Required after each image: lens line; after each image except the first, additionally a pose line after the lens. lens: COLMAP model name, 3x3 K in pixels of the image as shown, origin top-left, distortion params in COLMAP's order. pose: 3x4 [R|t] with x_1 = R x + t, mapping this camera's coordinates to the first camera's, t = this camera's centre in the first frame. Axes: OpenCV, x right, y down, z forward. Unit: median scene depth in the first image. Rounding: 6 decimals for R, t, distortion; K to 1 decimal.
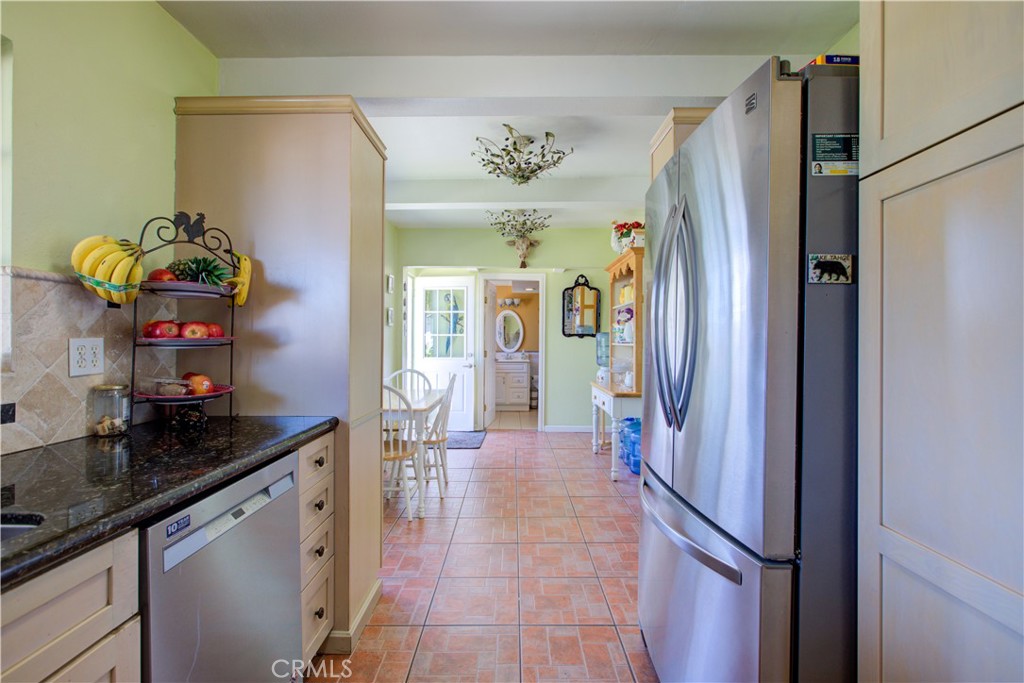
lens RADIAL K [[478.3, 0, 509.5], [0, 478.3, 341.0], [0, 0, 1]] dist [-0.003065, 0.000146]
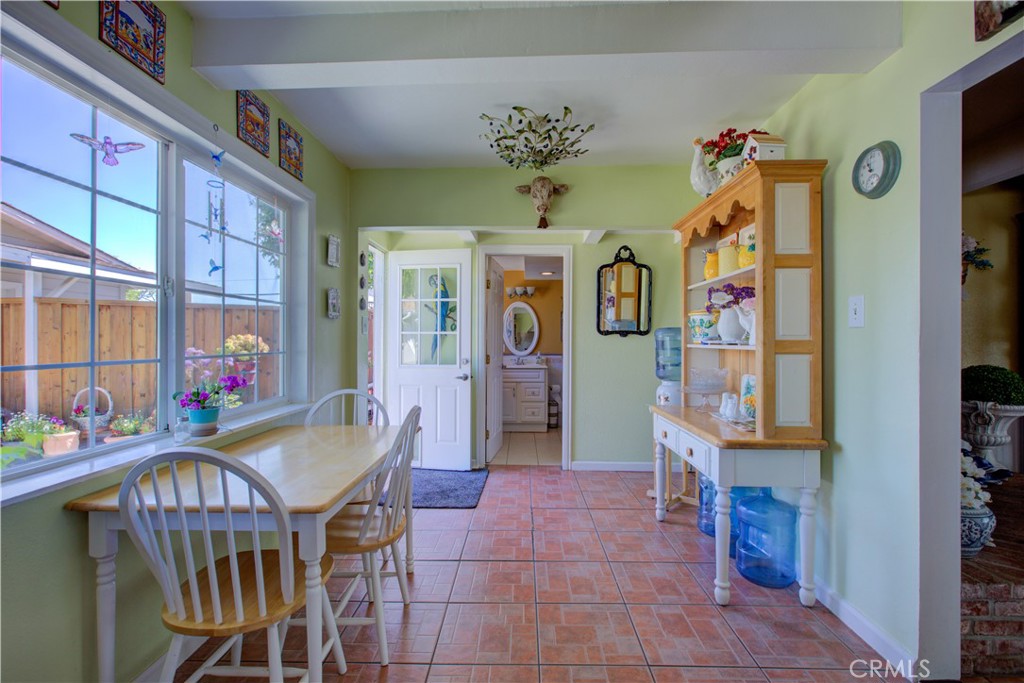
lens RADIAL K [[478.3, 0, 506.4], [0, 478.3, 338.9], [0, 0, 1]] dist [-0.003065, 0.000146]
pose [[0.999547, -0.002573, -0.029973, -0.001301], [0.002489, 0.999993, -0.002844, -0.001285], [0.029980, 0.002768, 0.999547, 0.297989]]
